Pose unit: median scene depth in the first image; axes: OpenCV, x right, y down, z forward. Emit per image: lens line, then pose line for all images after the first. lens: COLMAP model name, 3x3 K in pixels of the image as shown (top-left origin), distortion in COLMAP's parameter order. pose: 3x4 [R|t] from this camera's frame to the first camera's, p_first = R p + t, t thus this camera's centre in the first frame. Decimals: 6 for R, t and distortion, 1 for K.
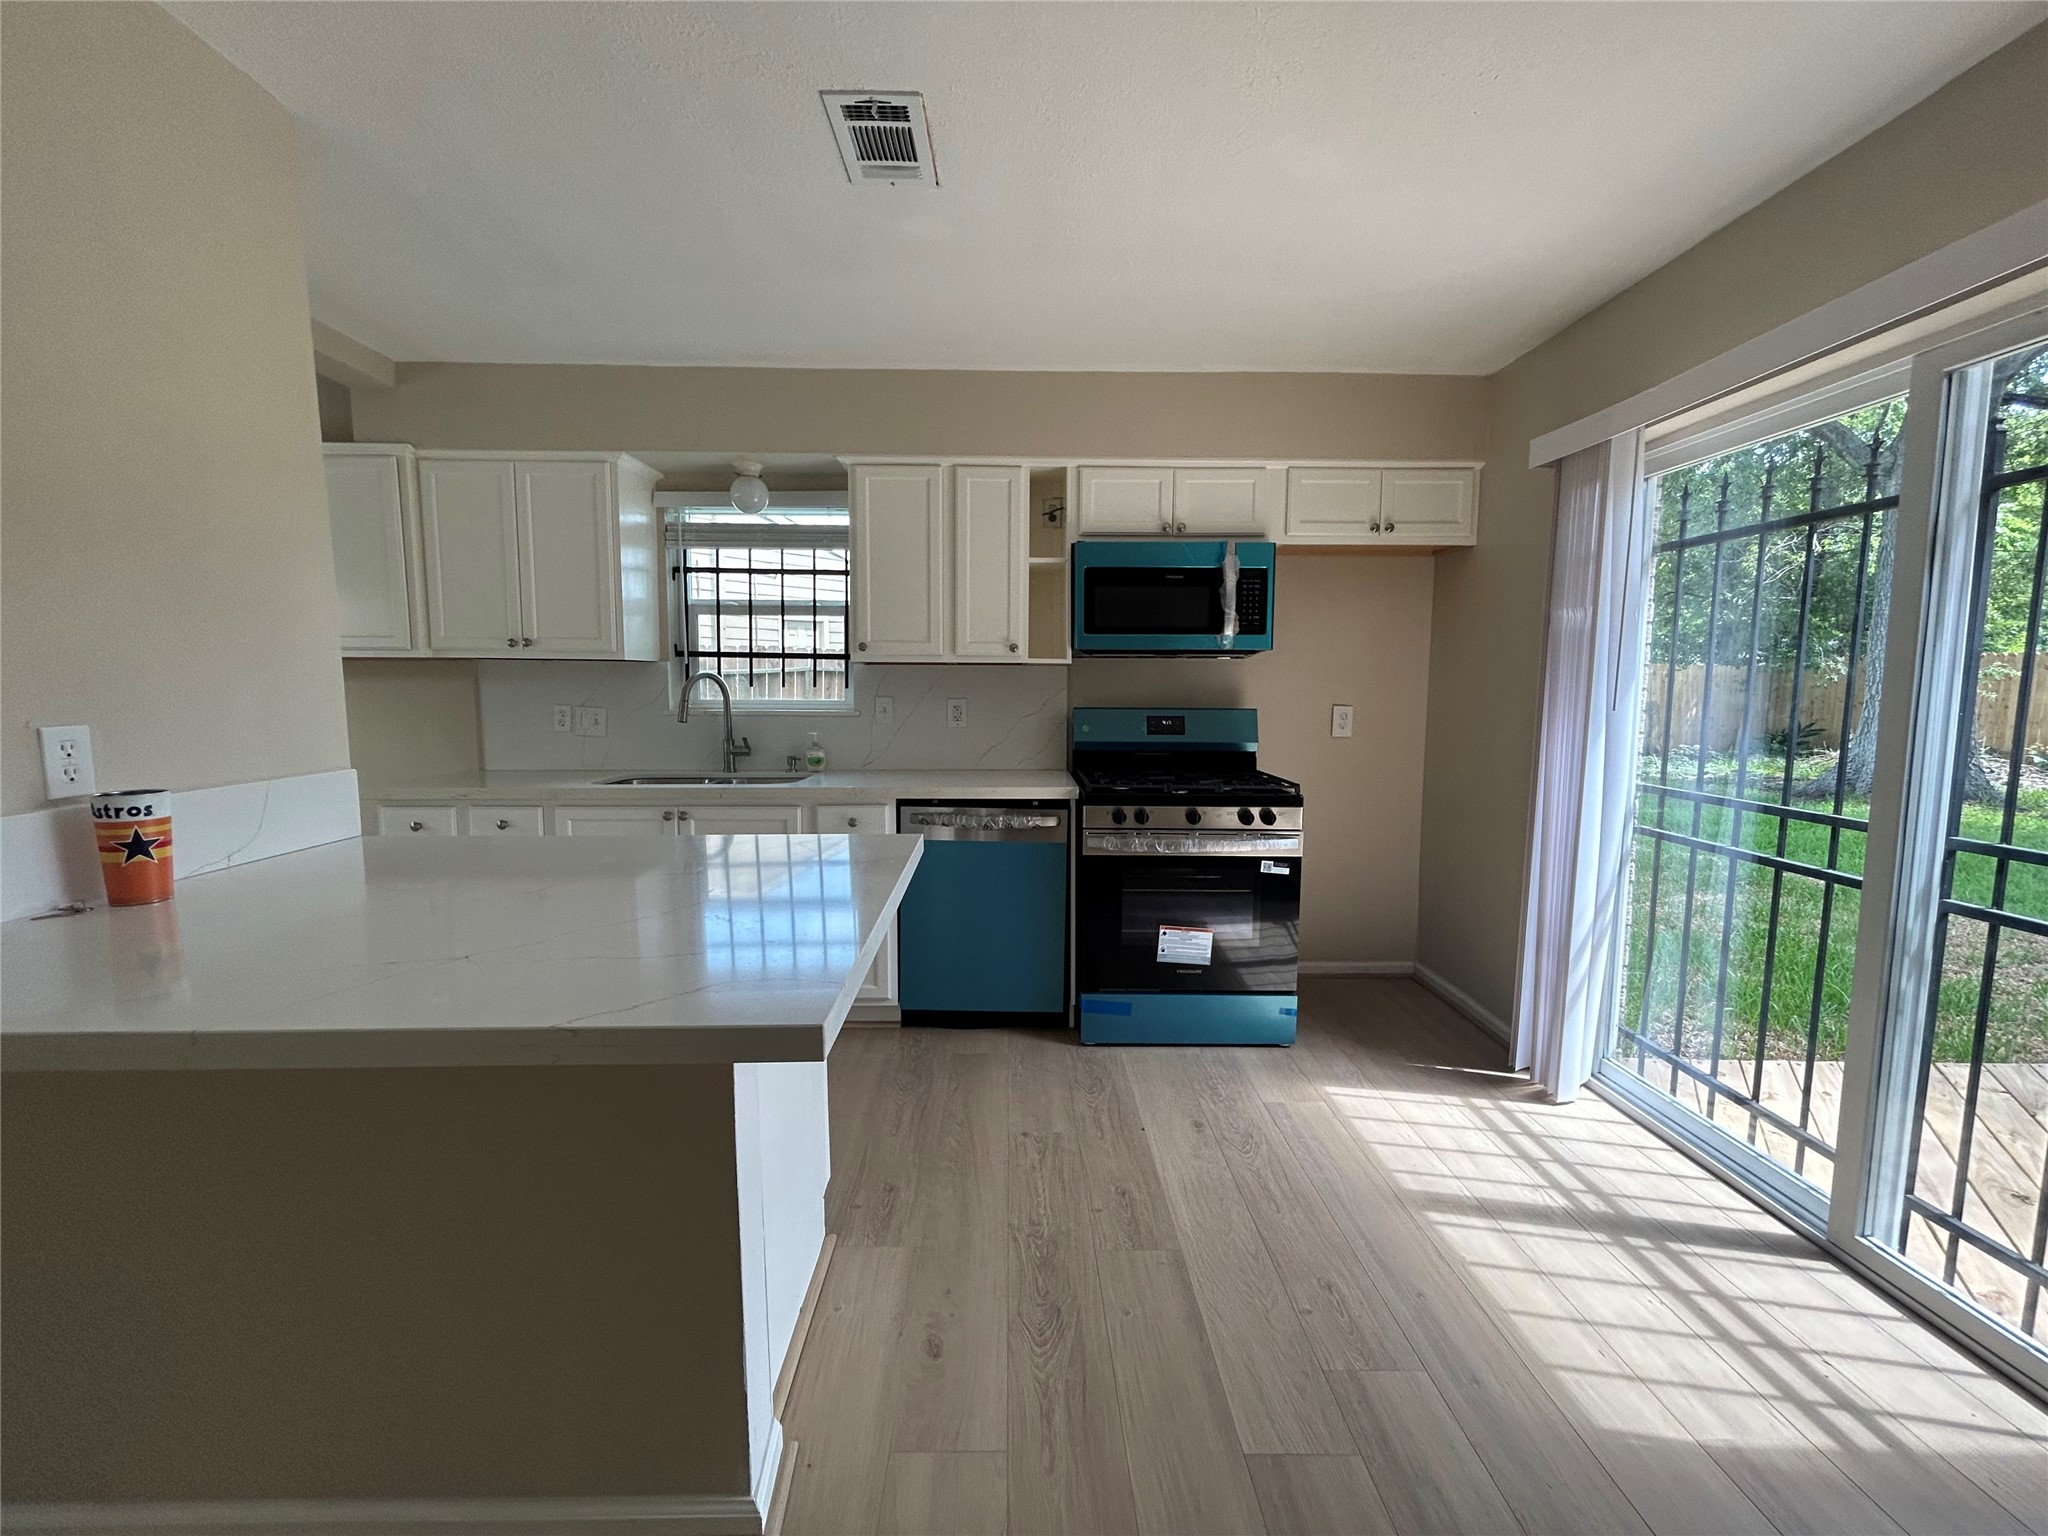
lens RADIAL K [[826.9, 0, 1020.6], [0, 826.9, 765.4], [0, 0, 1]] dist [-0.001233, -0.000029]
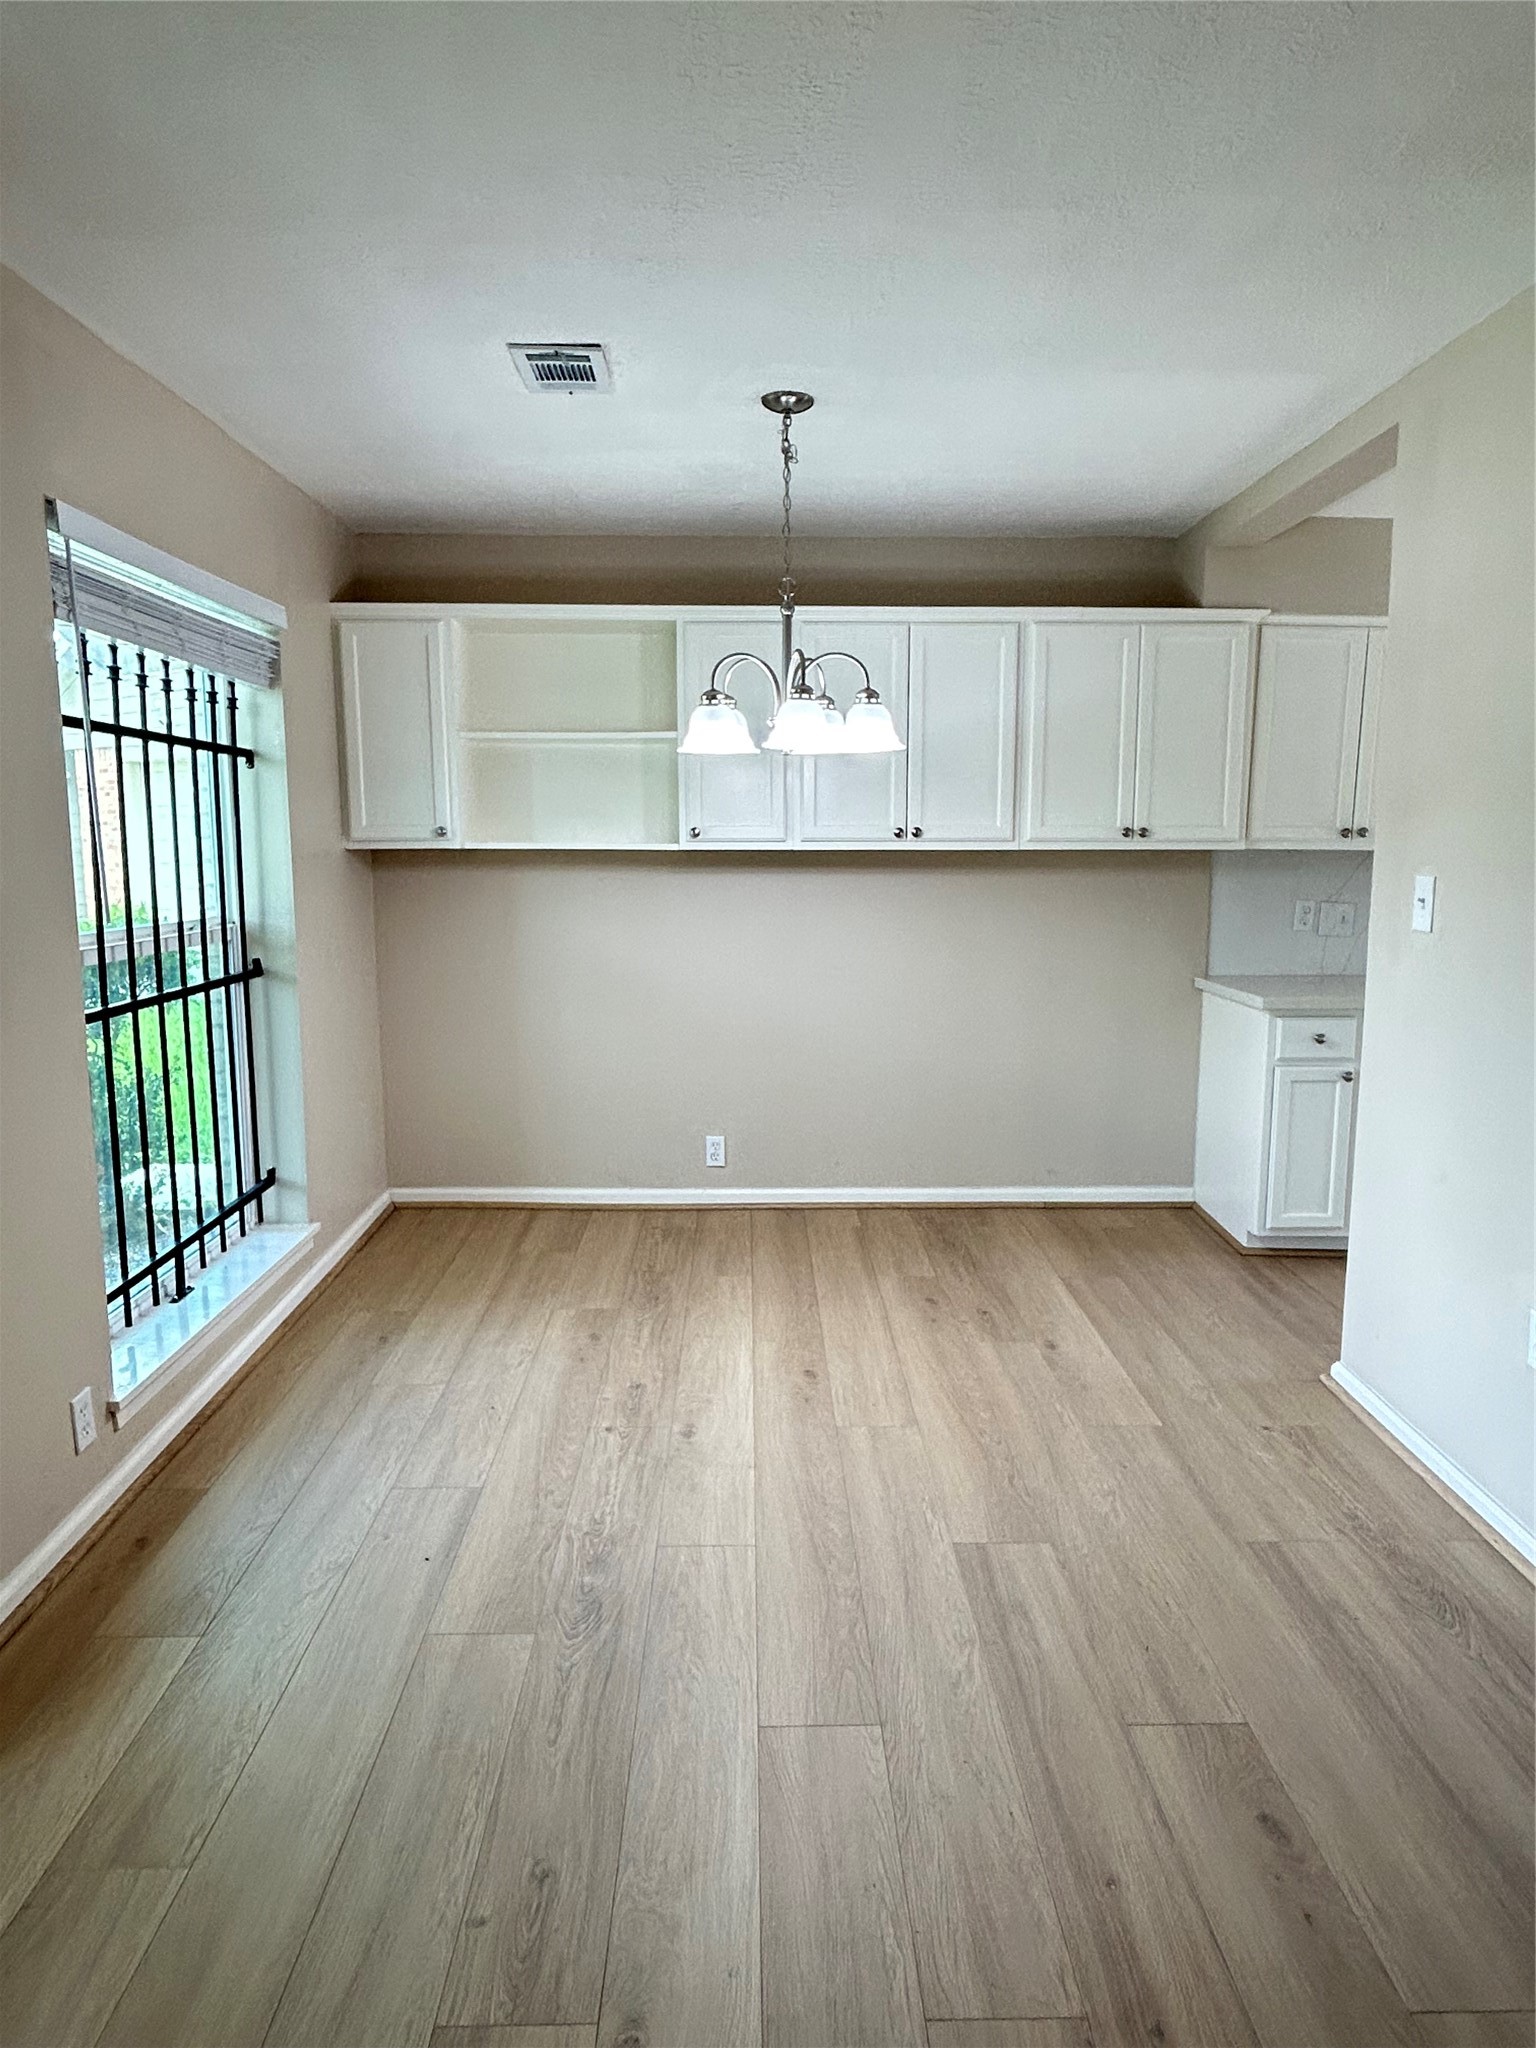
lens RADIAL K [[1295.3, 0, 768.0], [0, 1295.3, 1024.0], [0, 0, 1]] dist [0.007854, 0.001803]
pose [[0.999974, -0.005456, 0.004673, -1.259966], [0.005235, 0.998919, 0.046178, -0.011492], [-0.004920, -0.046153, 0.998922, -0.399772]]
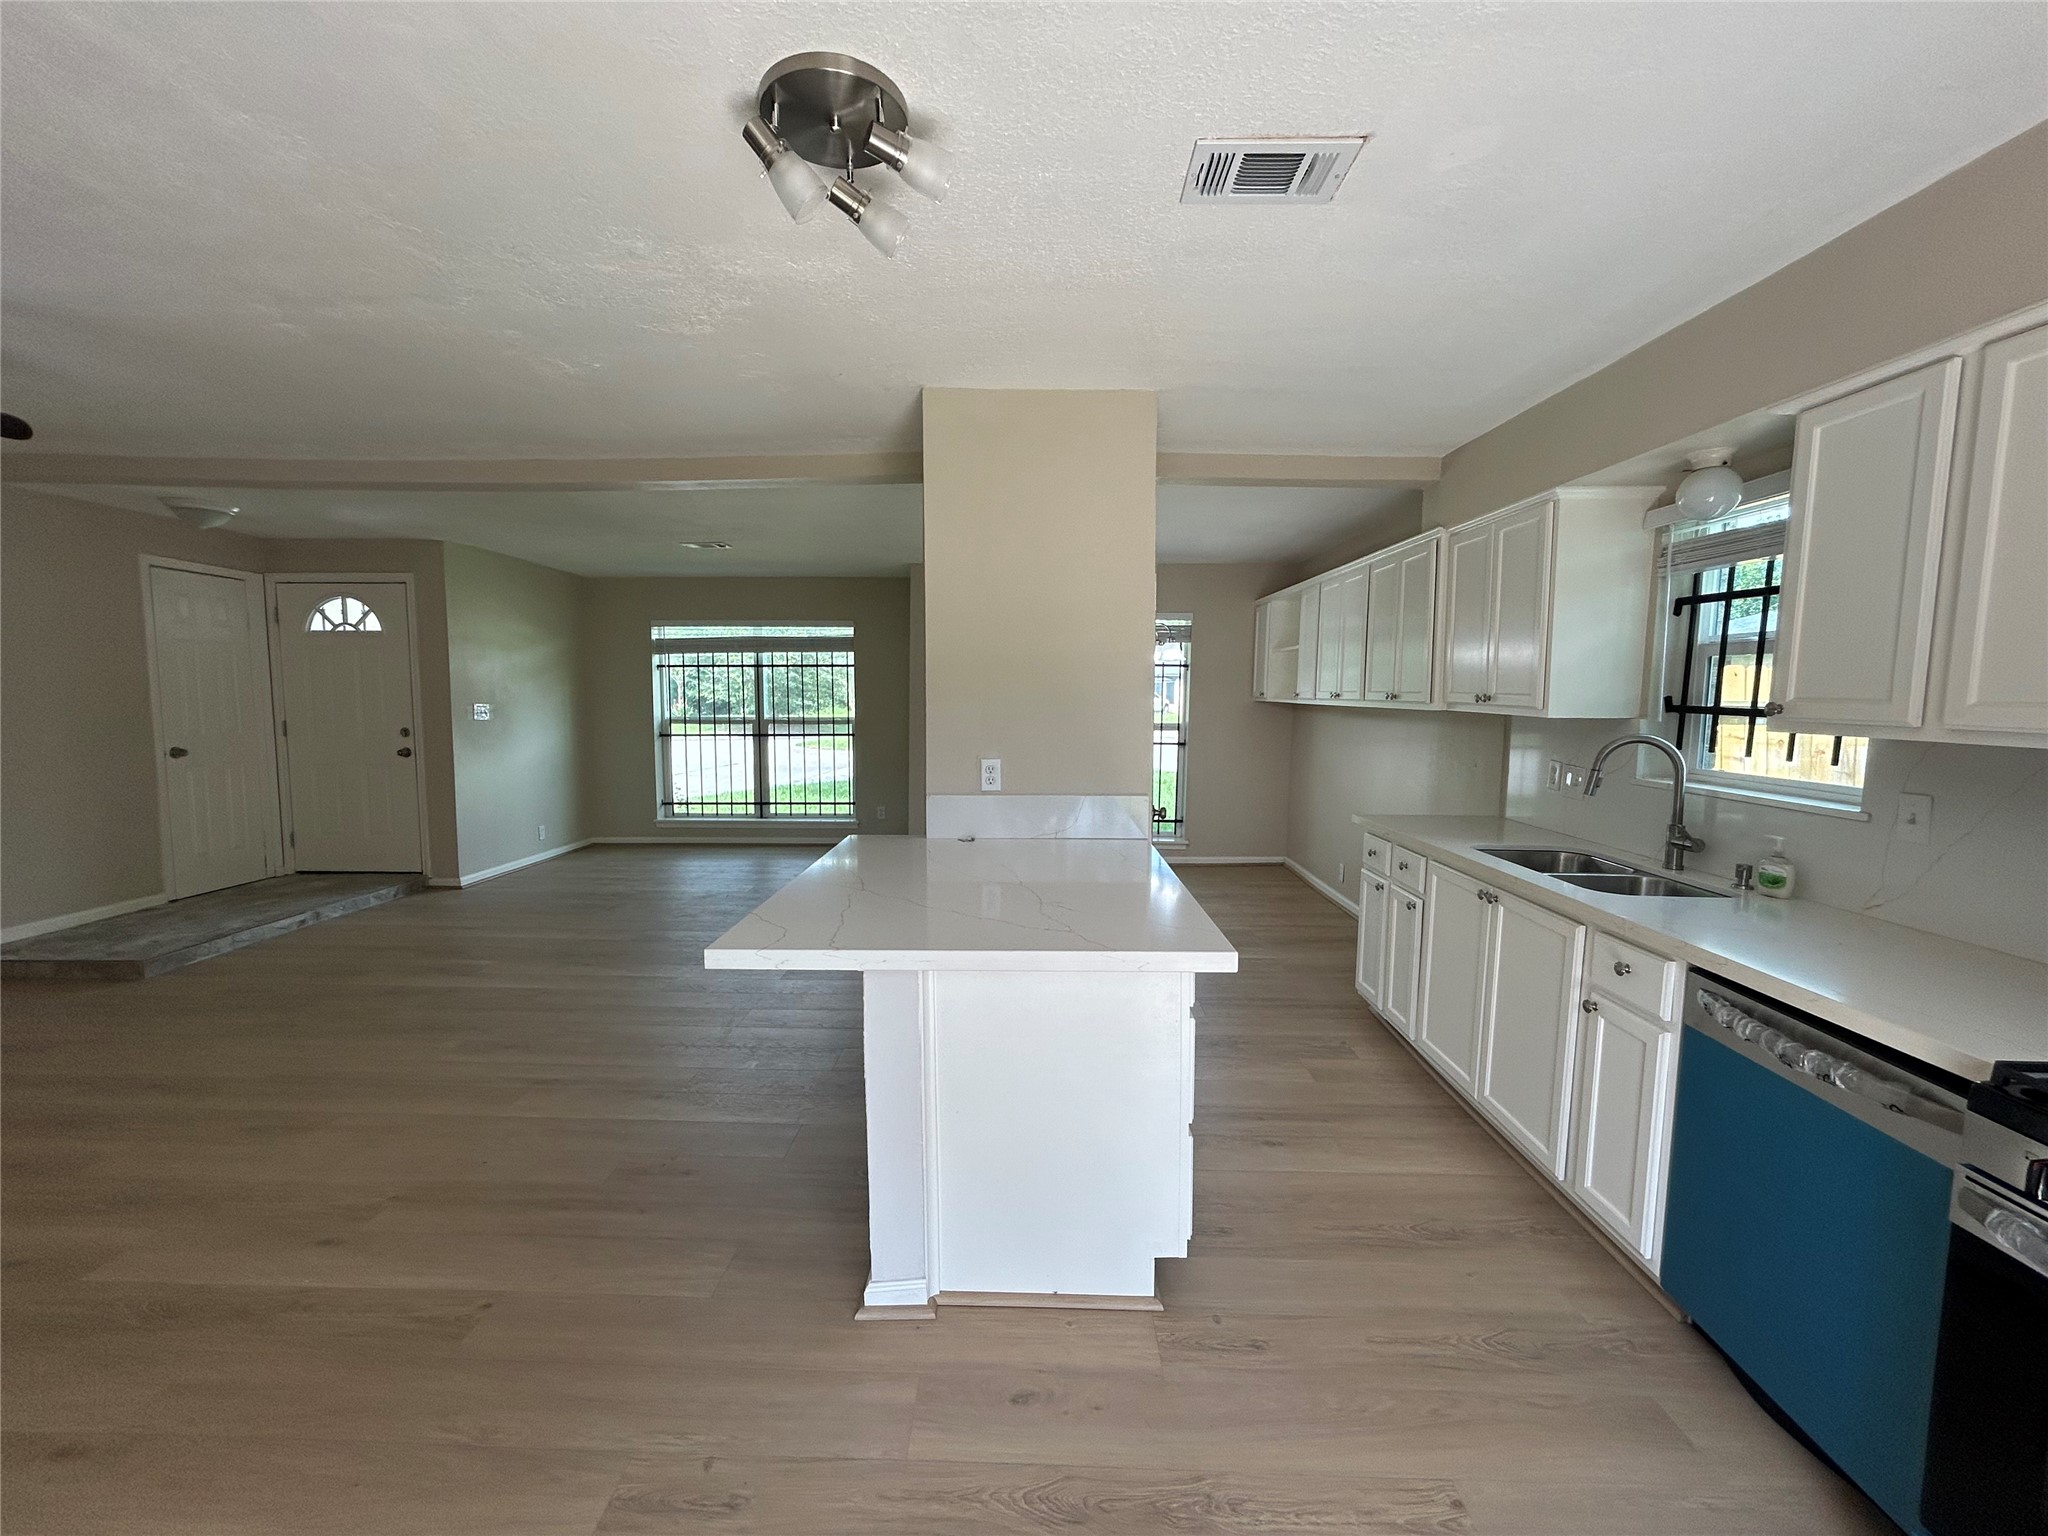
lens RADIAL K [[826.9, 0, 1020.6], [0, 826.9, 765.4], [0, 0, 1]] dist [-0.001233, -0.000029]
pose [[-0.026108, 0.087592, -0.995814, 0.445202], [-0.105268, 0.990374, 0.089874, -0.100208], [0.994101, 0.107174, -0.016636, 0.467214]]
